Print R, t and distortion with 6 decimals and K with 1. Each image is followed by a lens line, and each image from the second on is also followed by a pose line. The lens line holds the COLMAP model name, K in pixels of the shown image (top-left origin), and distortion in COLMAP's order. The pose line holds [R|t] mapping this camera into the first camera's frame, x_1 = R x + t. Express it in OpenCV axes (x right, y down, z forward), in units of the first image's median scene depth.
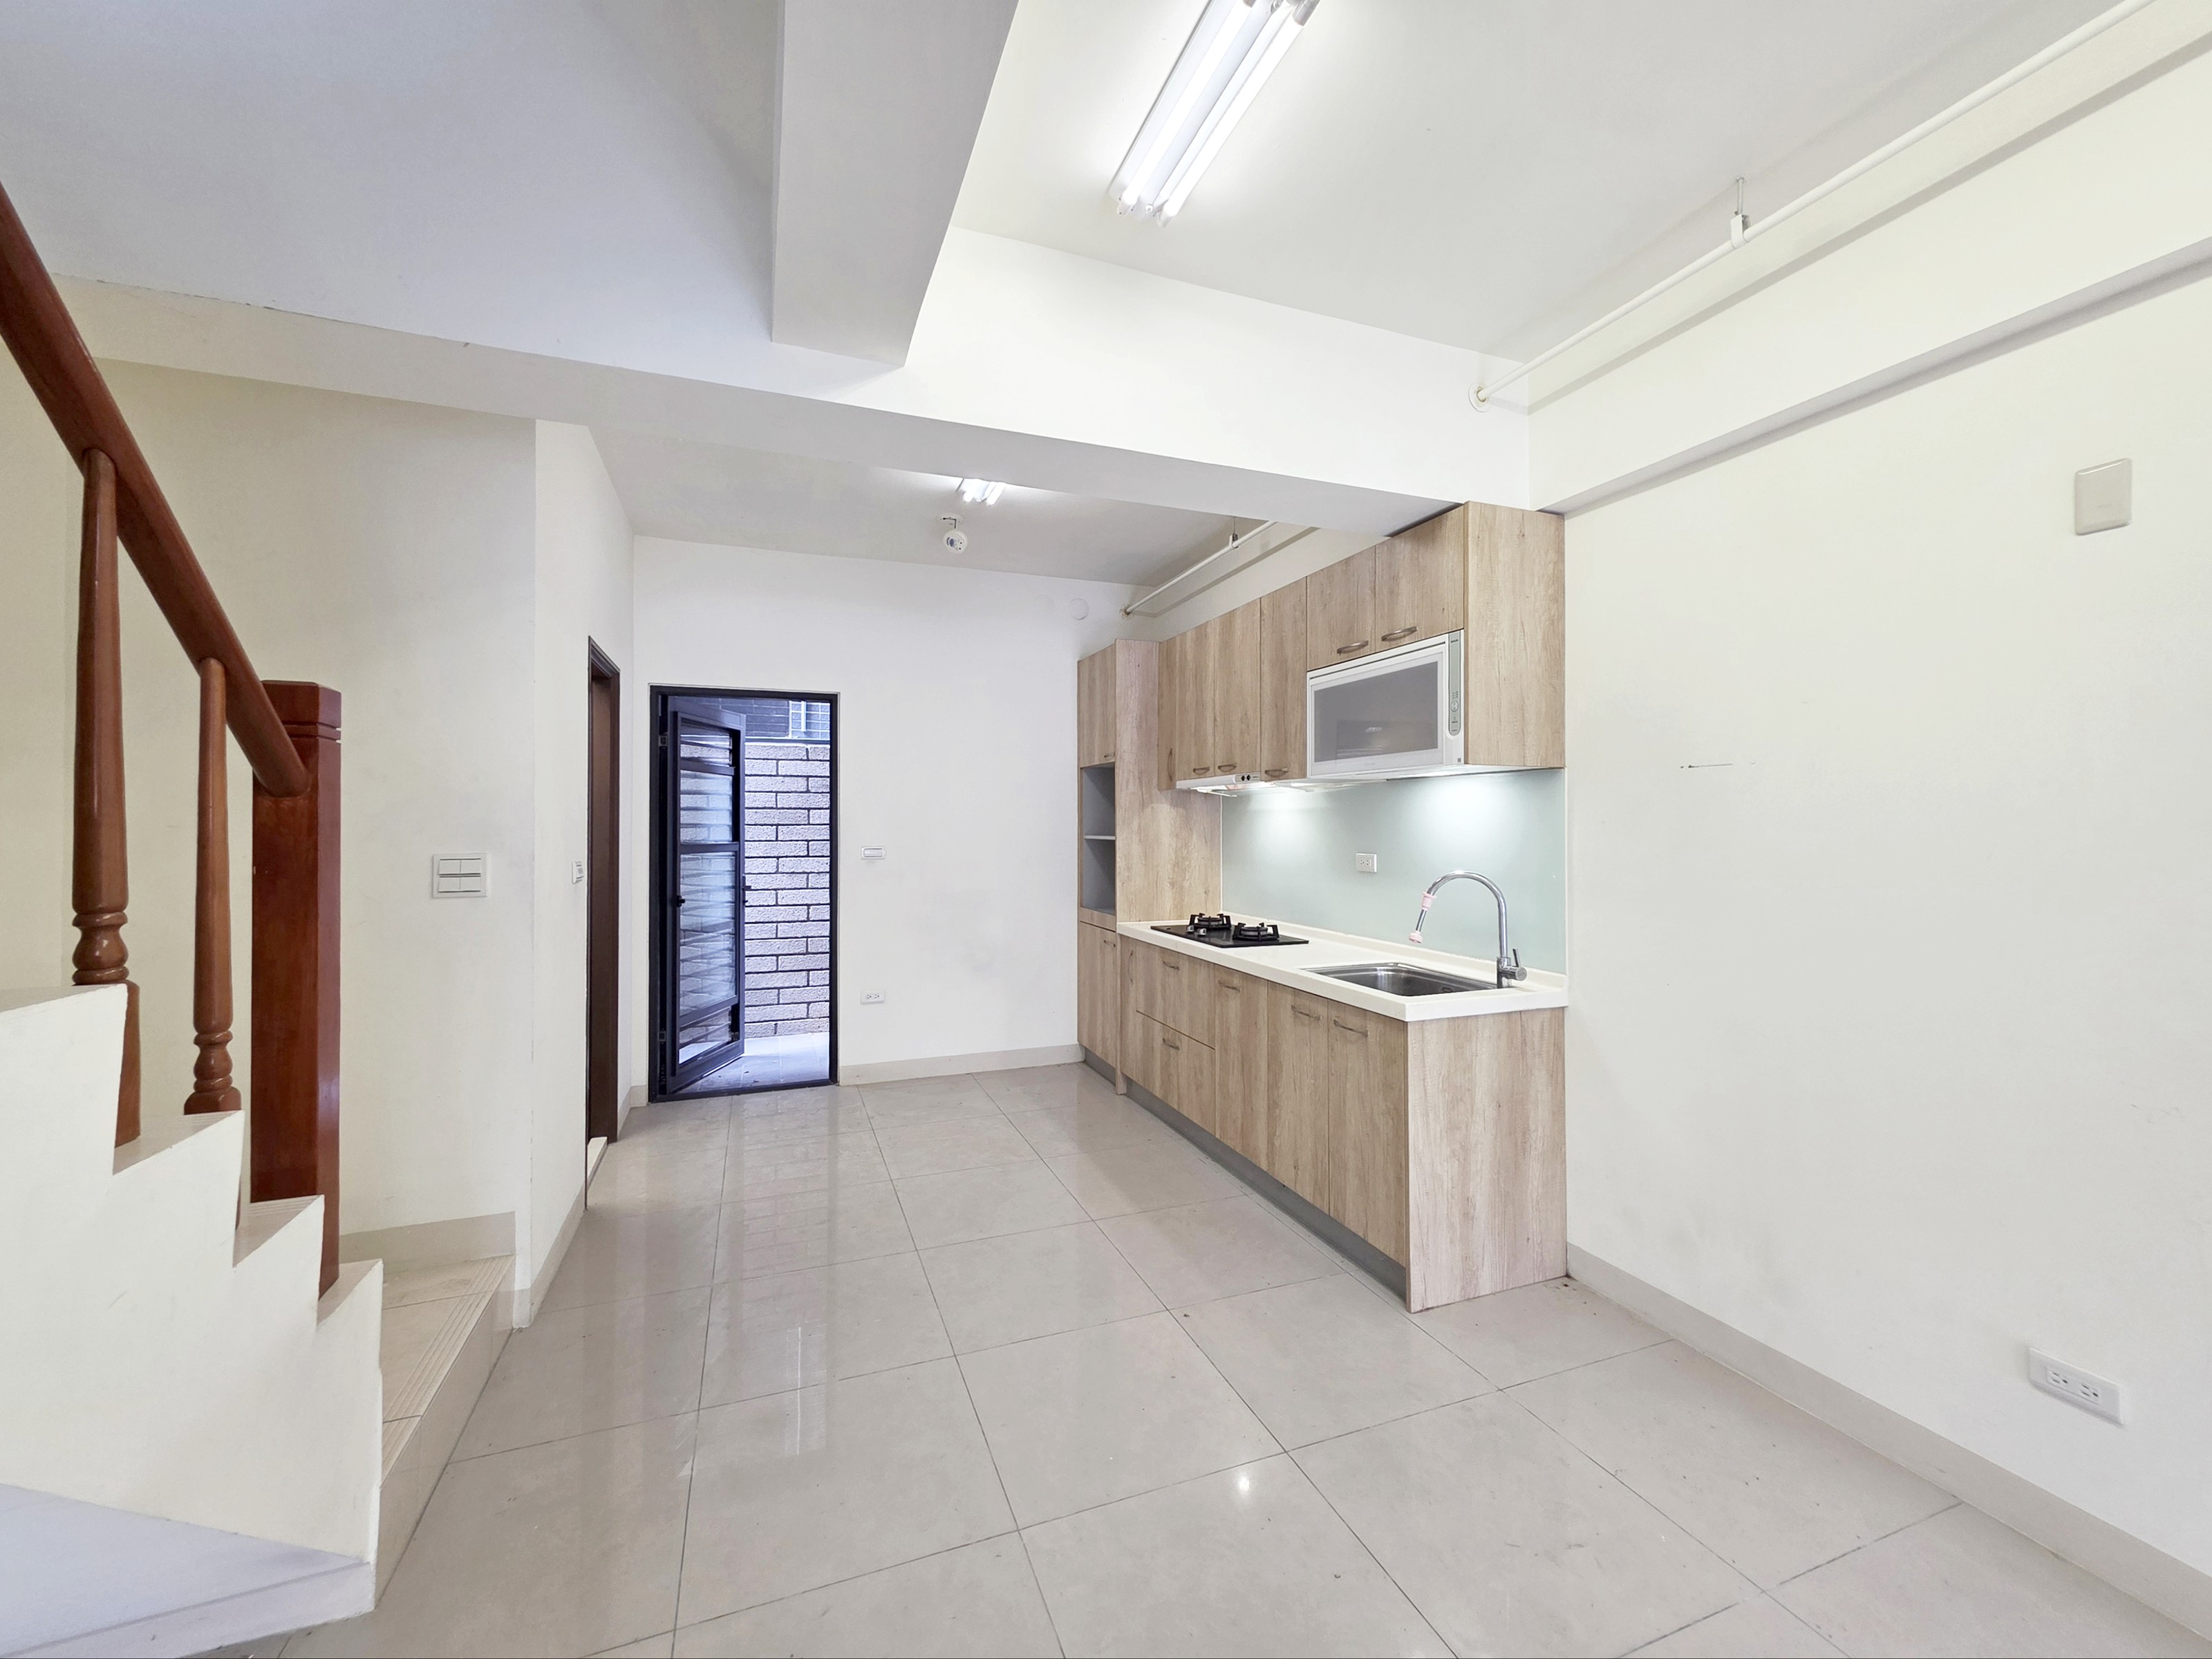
lens RADIAL K [[883.2, 0, 1102.2], [0, 883.2, 819.7], [0, 0, 1]] dist [-0.010944, -0.000372]
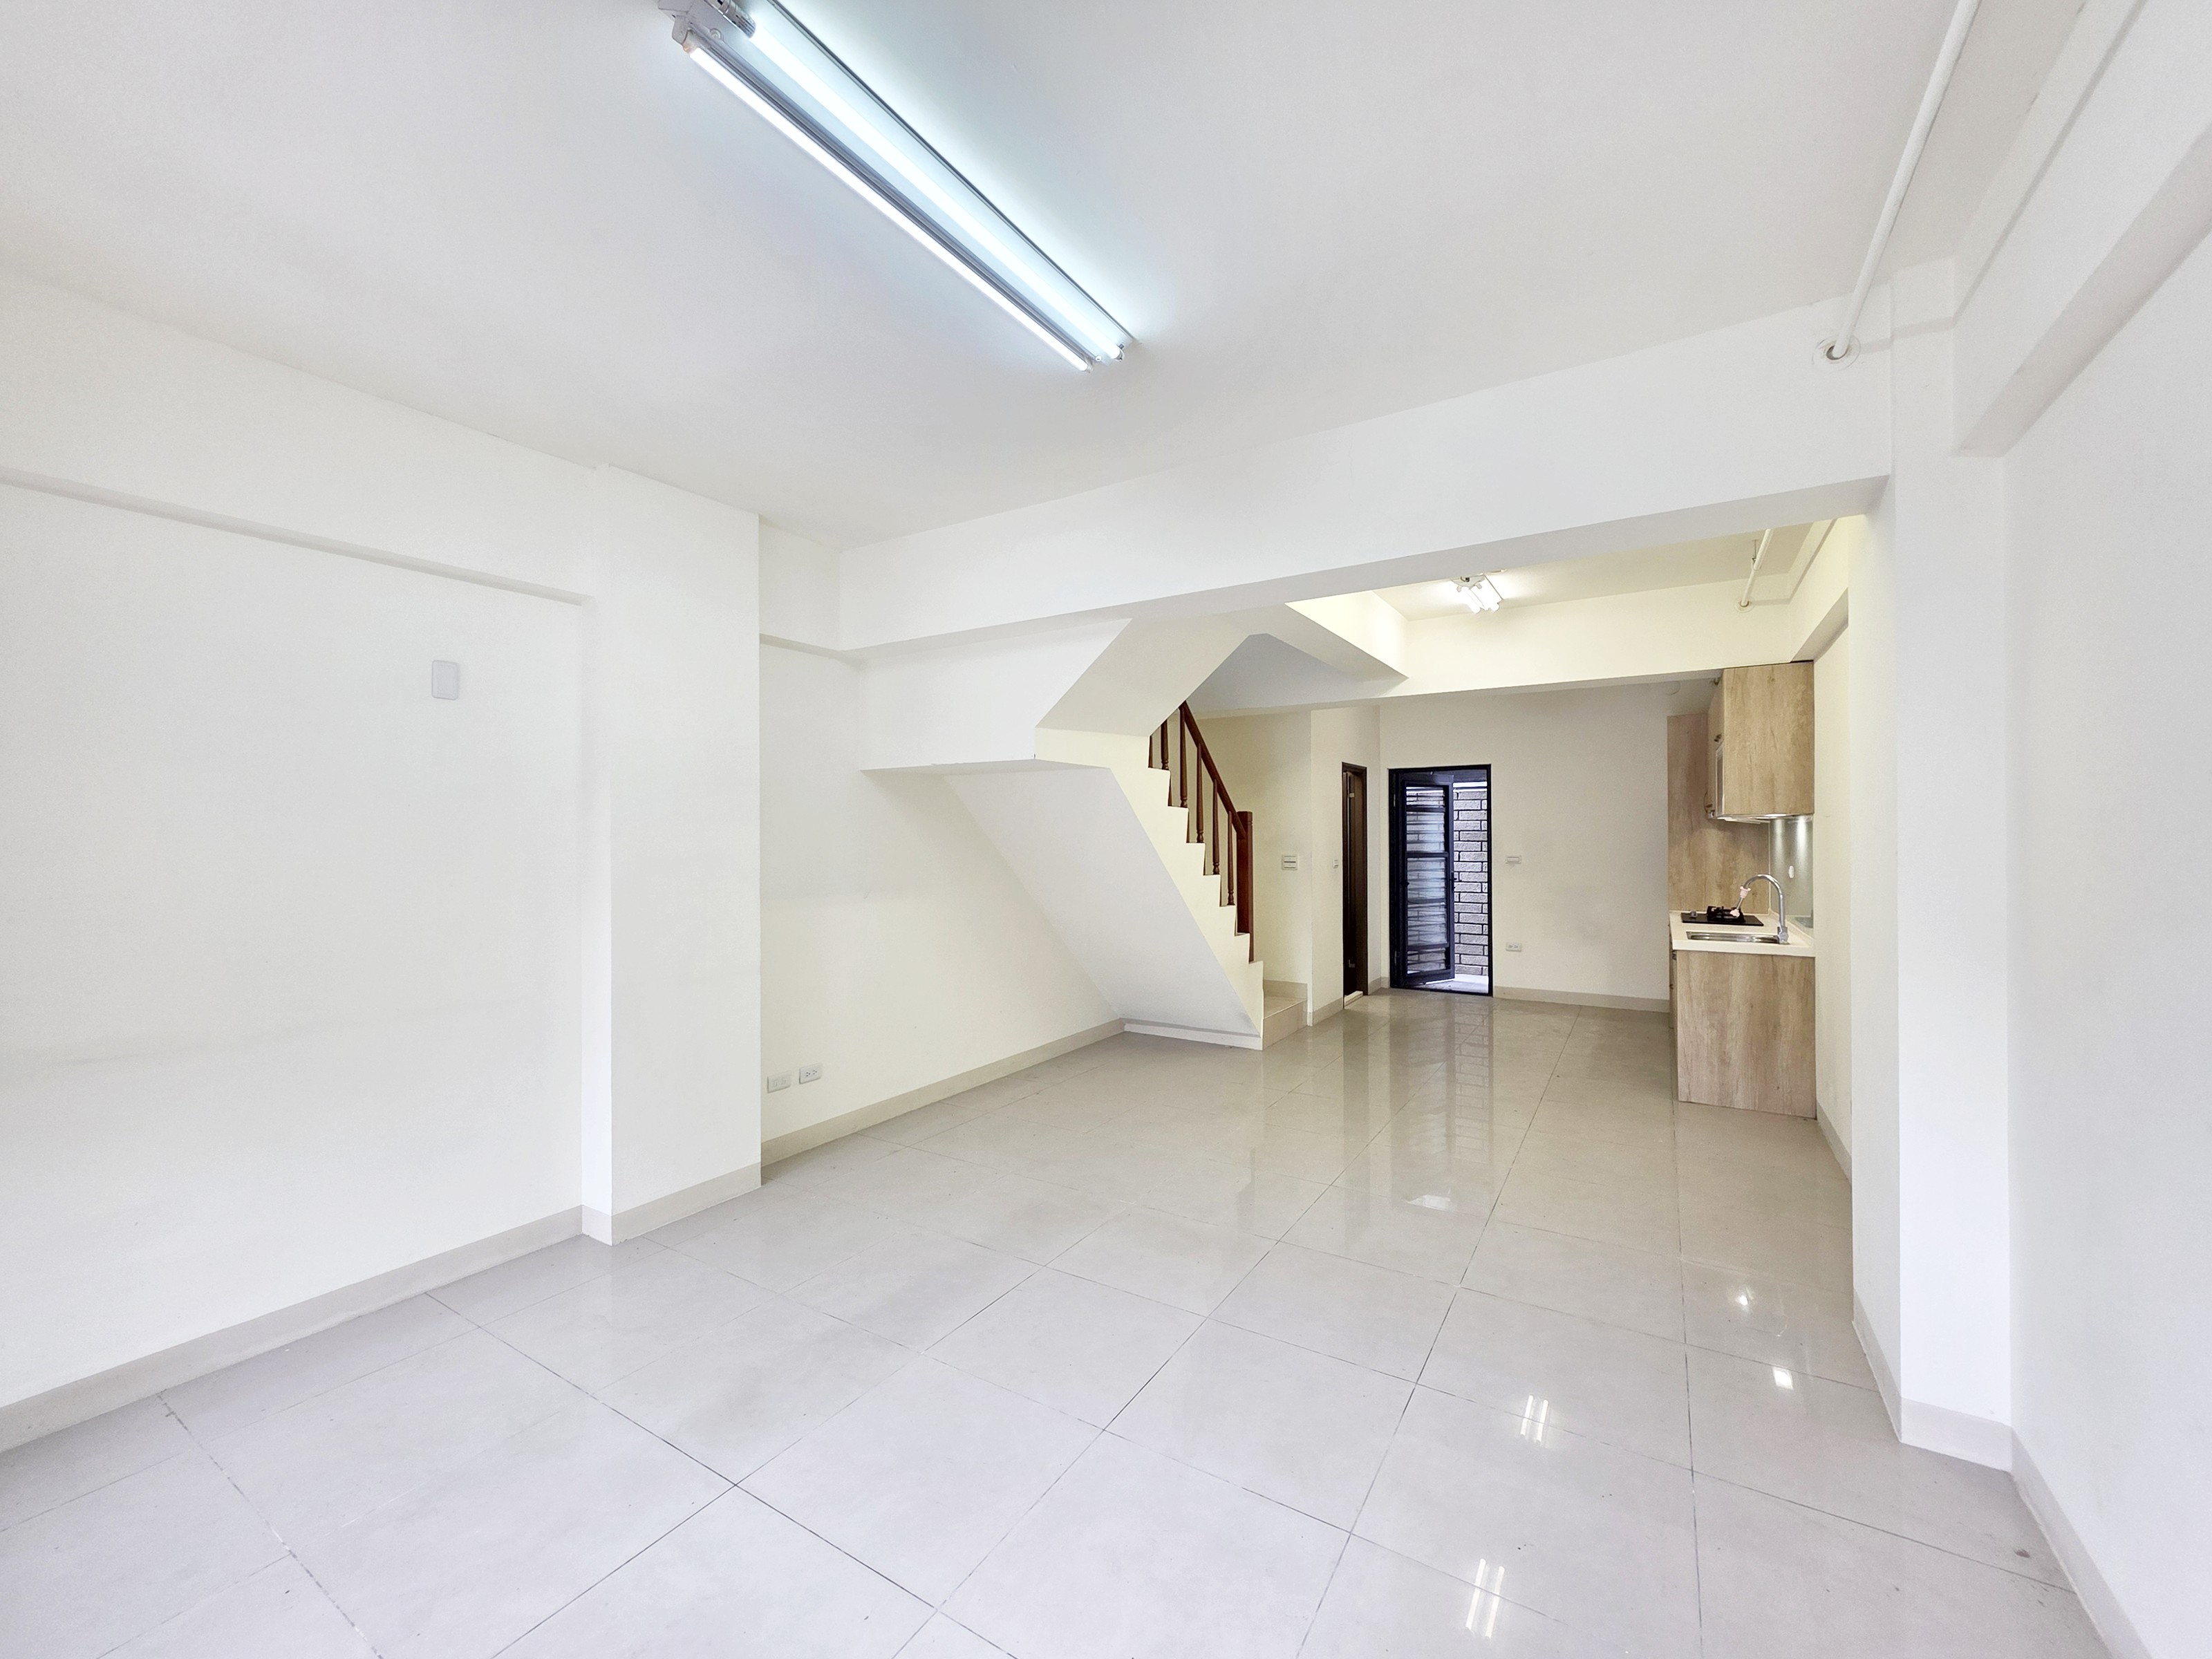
lens RADIAL K [[888.9, 0, 1097.6], [0, 888.9, 827.4], [0, 0, 1]] dist [-0.001598, -0.000269]
pose [[0.604200, -0.008303, -0.796789, 1.047819], [0.006953, 0.999963, -0.005148, -0.033669], [0.796802, -0.002430, 0.604236, -1.091571]]
